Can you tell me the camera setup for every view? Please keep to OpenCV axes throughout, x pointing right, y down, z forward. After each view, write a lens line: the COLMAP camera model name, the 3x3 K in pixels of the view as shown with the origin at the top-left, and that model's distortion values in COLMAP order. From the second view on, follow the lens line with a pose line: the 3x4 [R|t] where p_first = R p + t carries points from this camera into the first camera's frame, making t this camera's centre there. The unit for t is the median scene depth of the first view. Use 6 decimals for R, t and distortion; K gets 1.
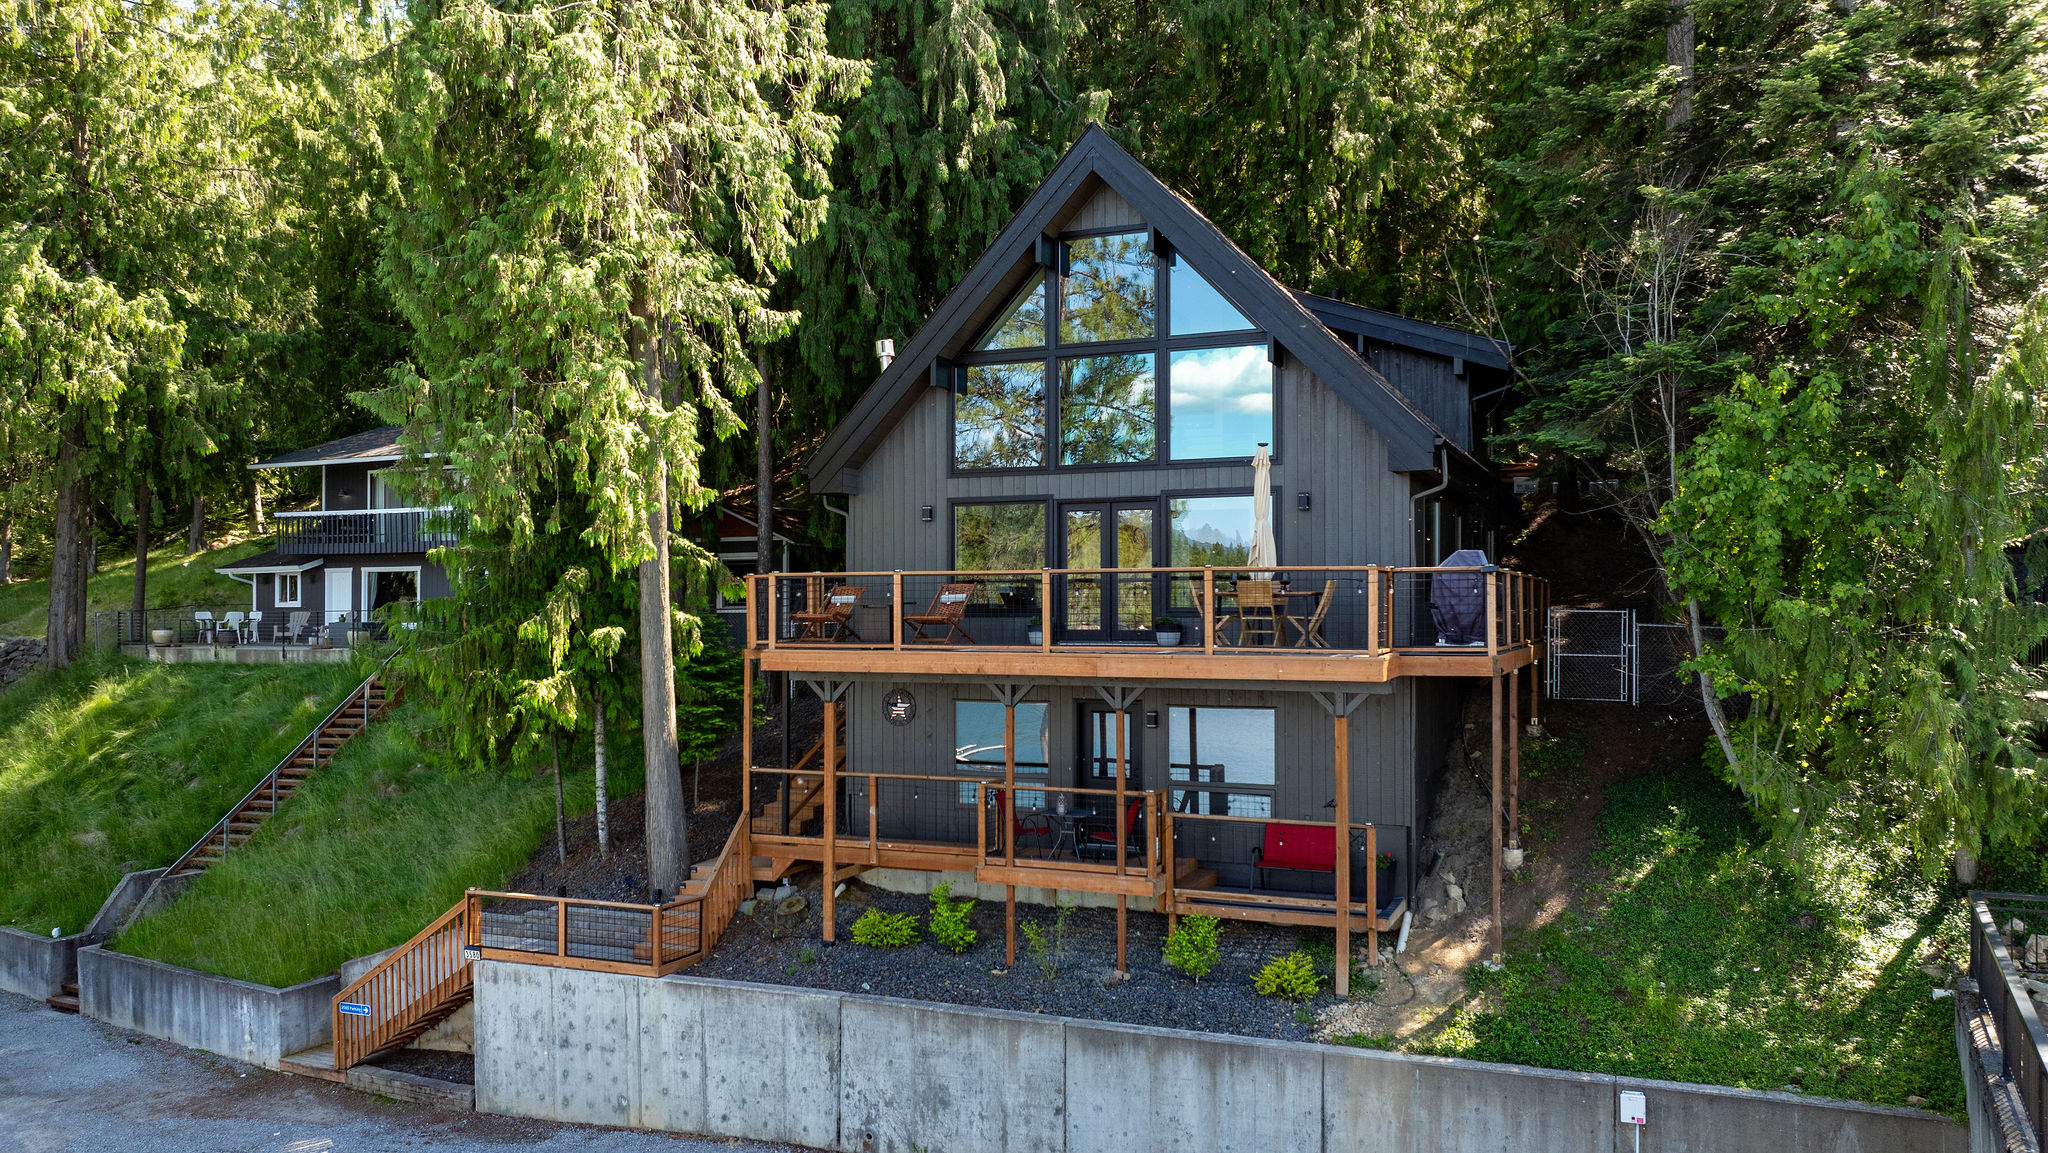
lens RADIAL K [[1514.2, 0, 975.8], [0, 1514.2, 600.3], [0, 0, 1]] dist [0.001612, -0.069781]
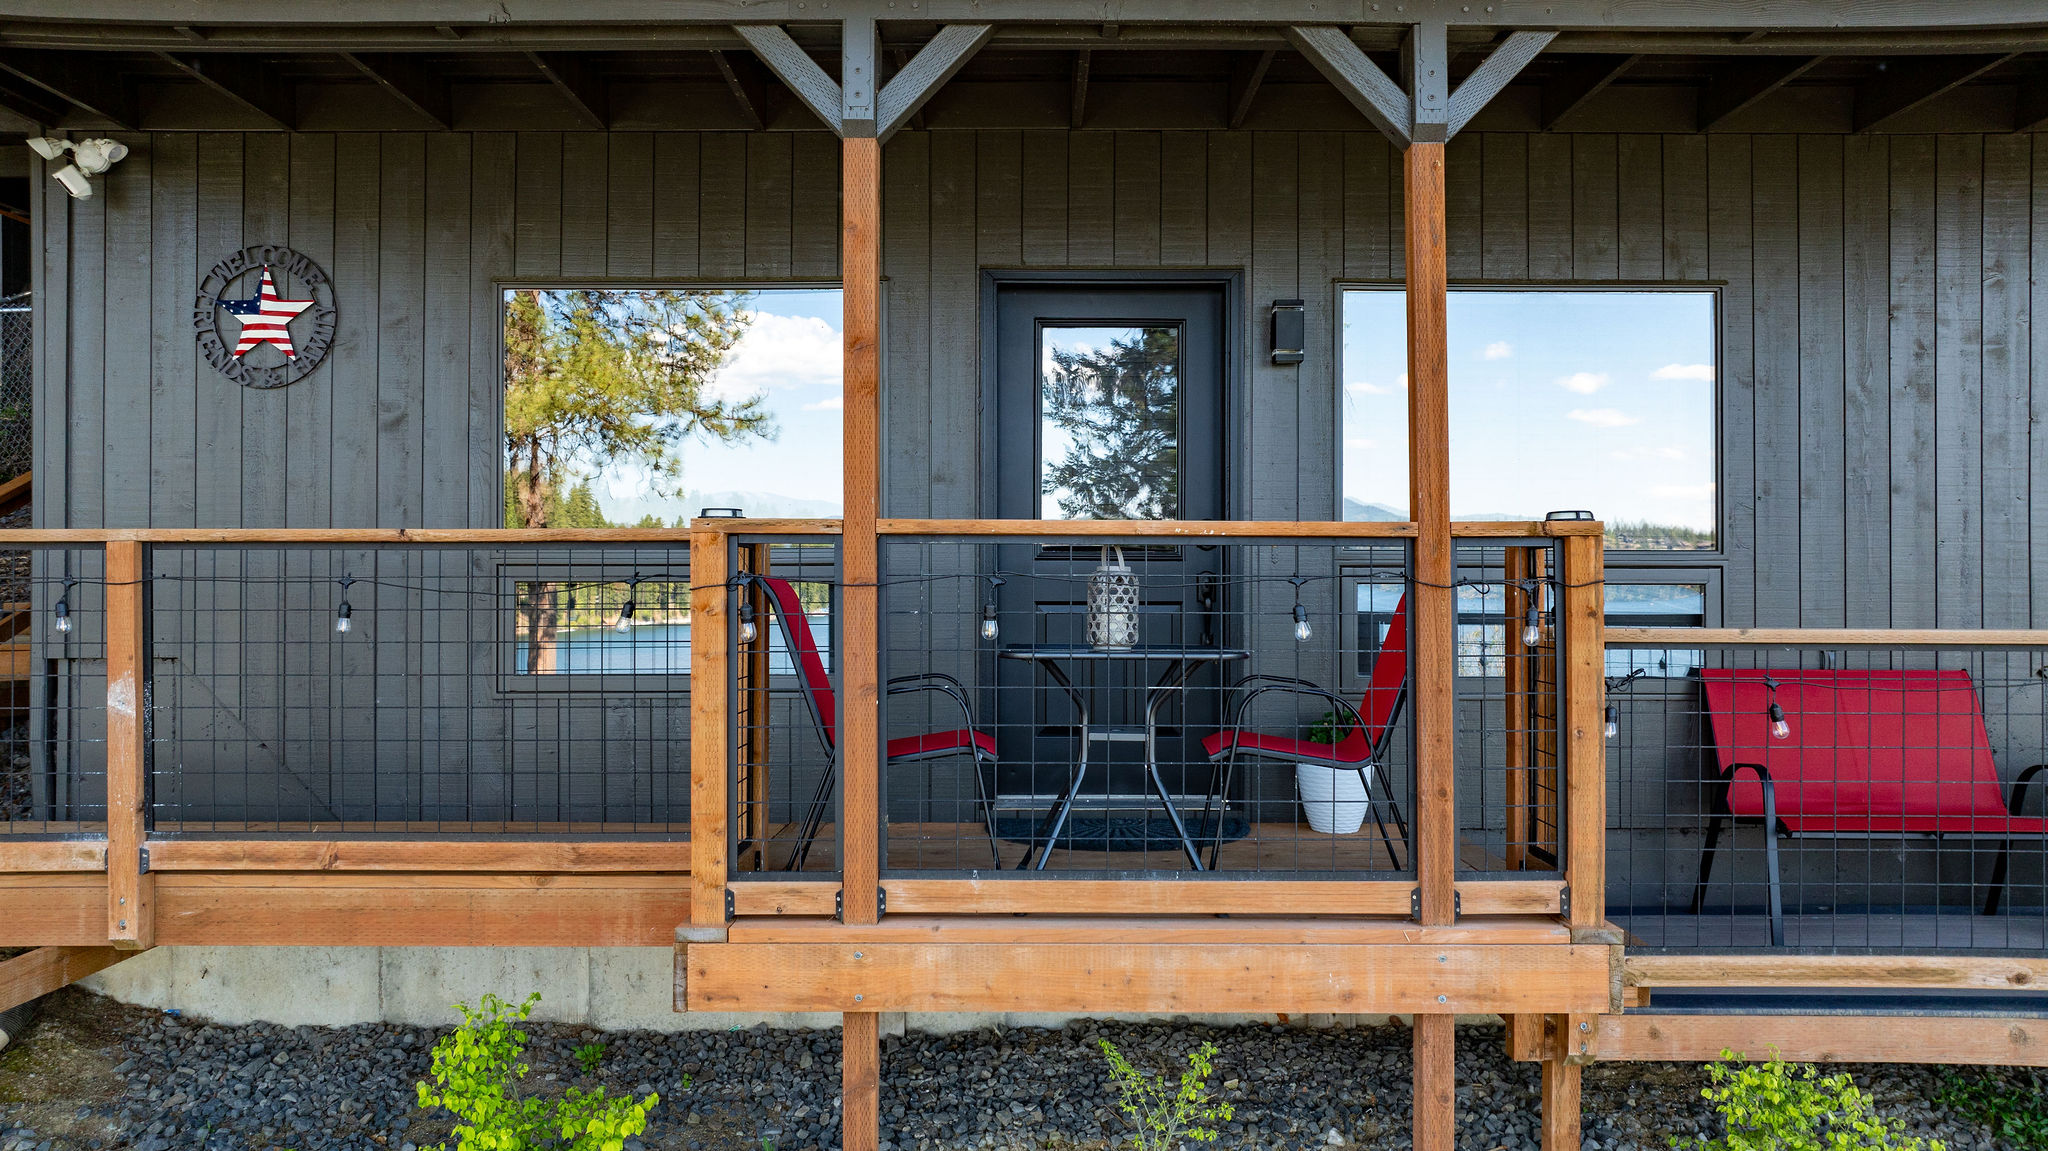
lens RADIAL K [[1445.3, 0, 1027.1], [0, 1445.3, 578.9], [0, 0, 1]] dist [-0.011401, -0.000103]
pose [[0.912029, 0.004790, 0.410098, -0.033797], [-0.005506, 0.999985, 0.000567, 0.119270], [-0.410089, -0.002775, 0.912041, 0.747127]]
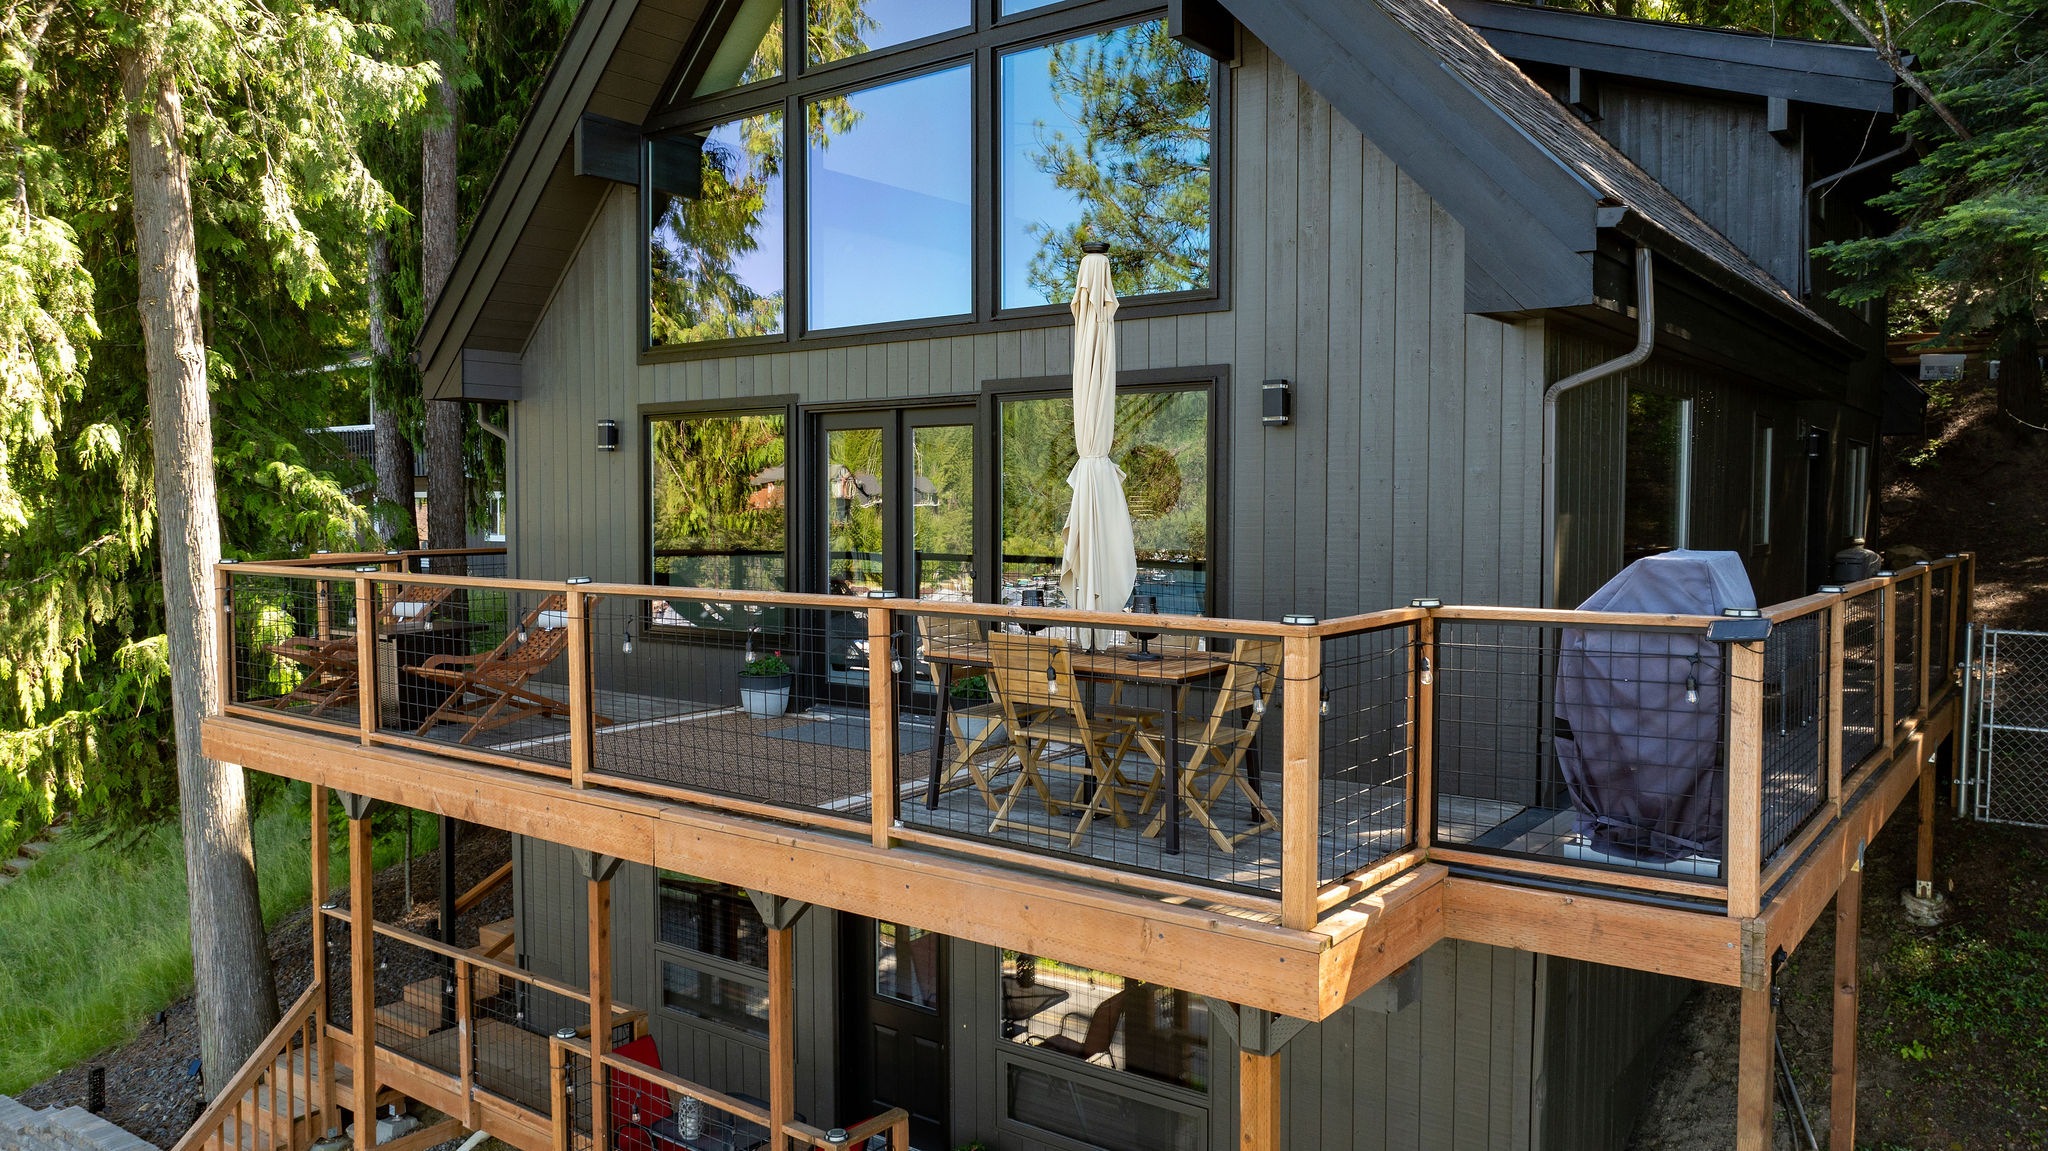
lens RADIAL K [[1445.3, 0, 1027.1], [0, 1445.3, 578.9], [0, 0, 1]] dist [-0.011401, -0.000103]
pose [[0.975399, 0.013107, -0.220056, 0.218703], [-0.000610, 0.998387, 0.056765, -0.038087], [0.220445, -0.055234, 0.973834, 0.573329]]
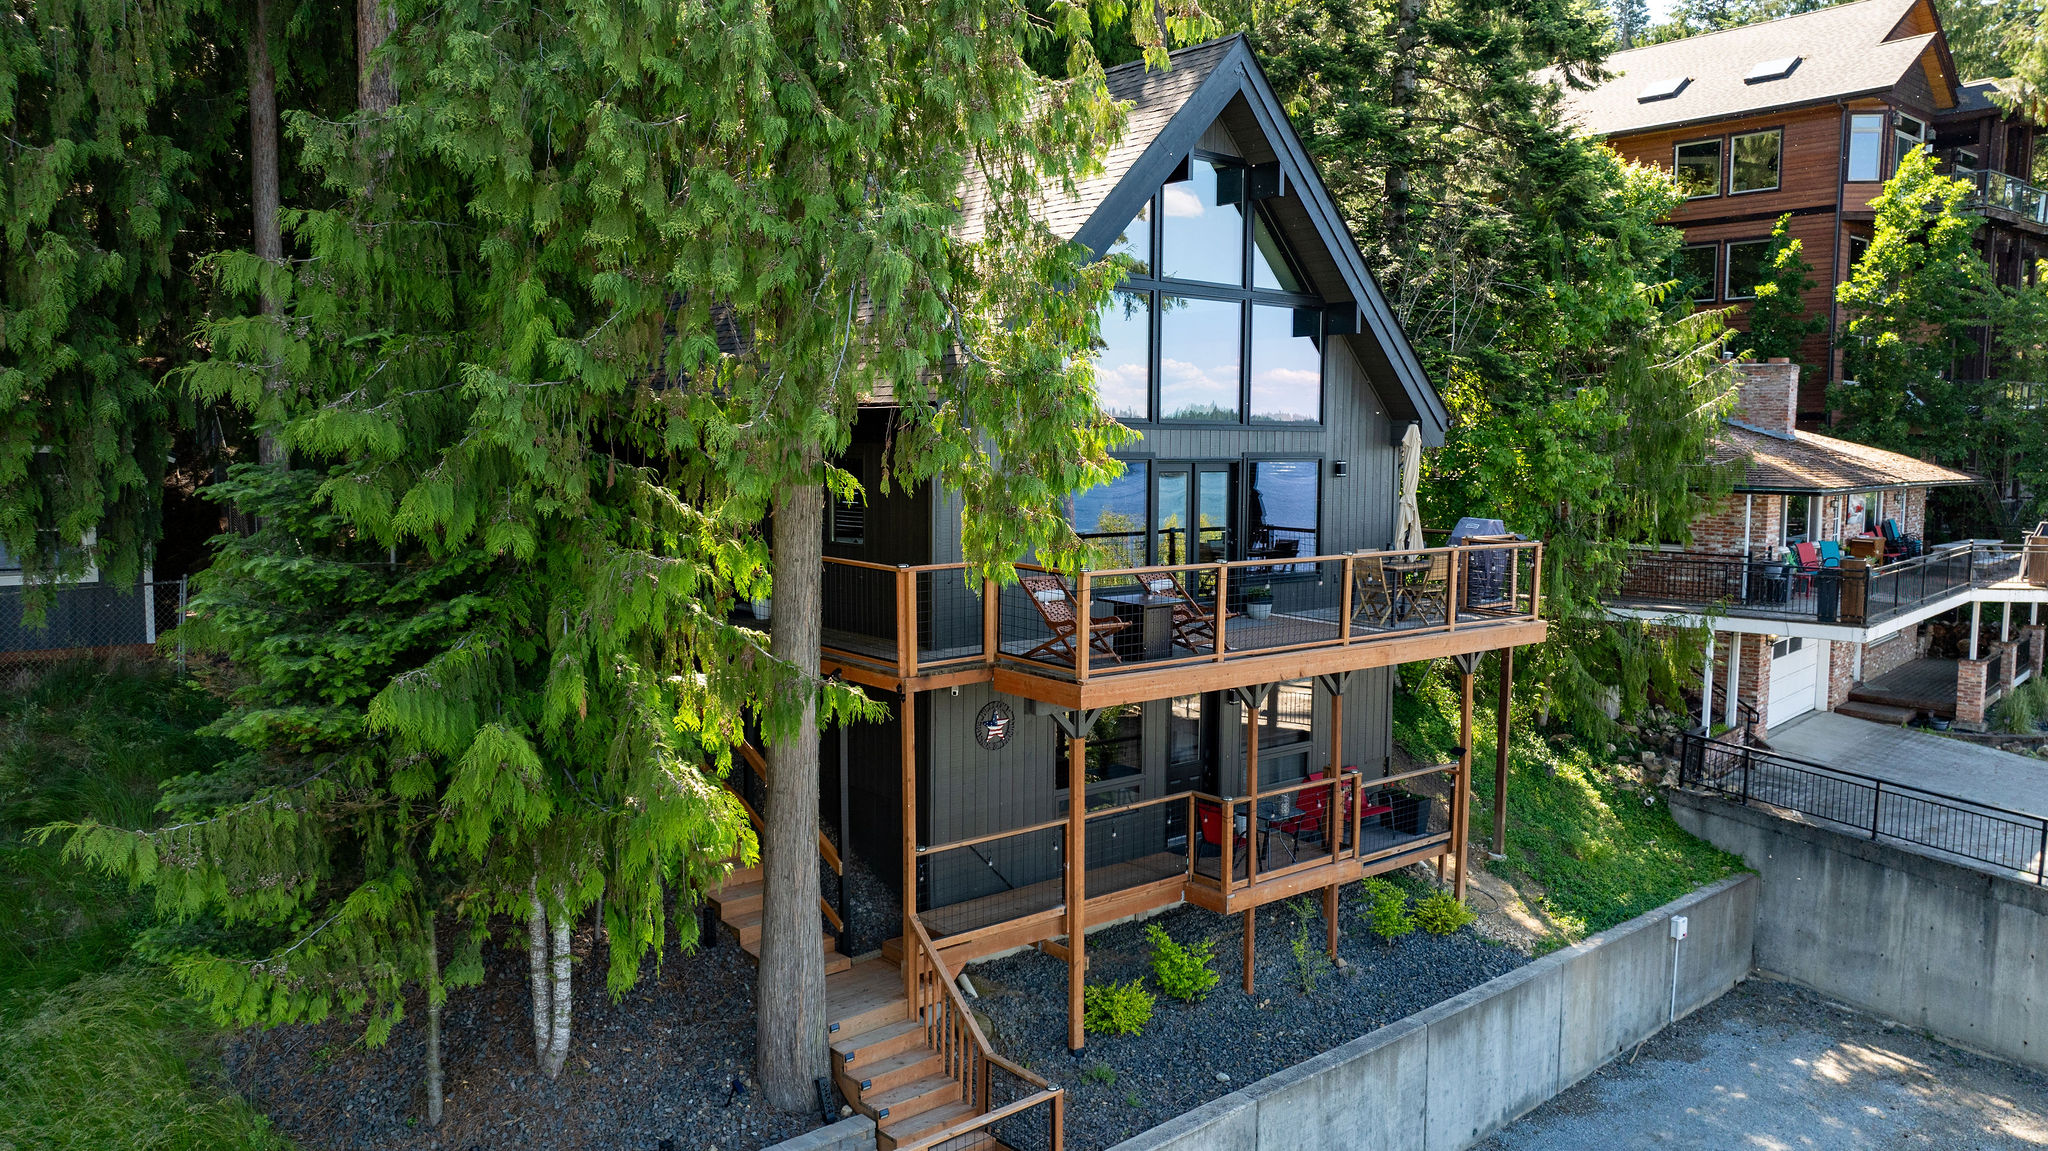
lens RADIAL K [[1445.3, 0, 1027.1], [0, 1445.3, 578.9], [0, 0, 1]] dist [-0.011401, -0.000103]
pose [[0.435755, -0.080014, 0.896502, -0.713844], [-0.014499, 0.995288, 0.095878, -0.075200], [-0.899948, -0.054778, 0.432542, 0.700159]]
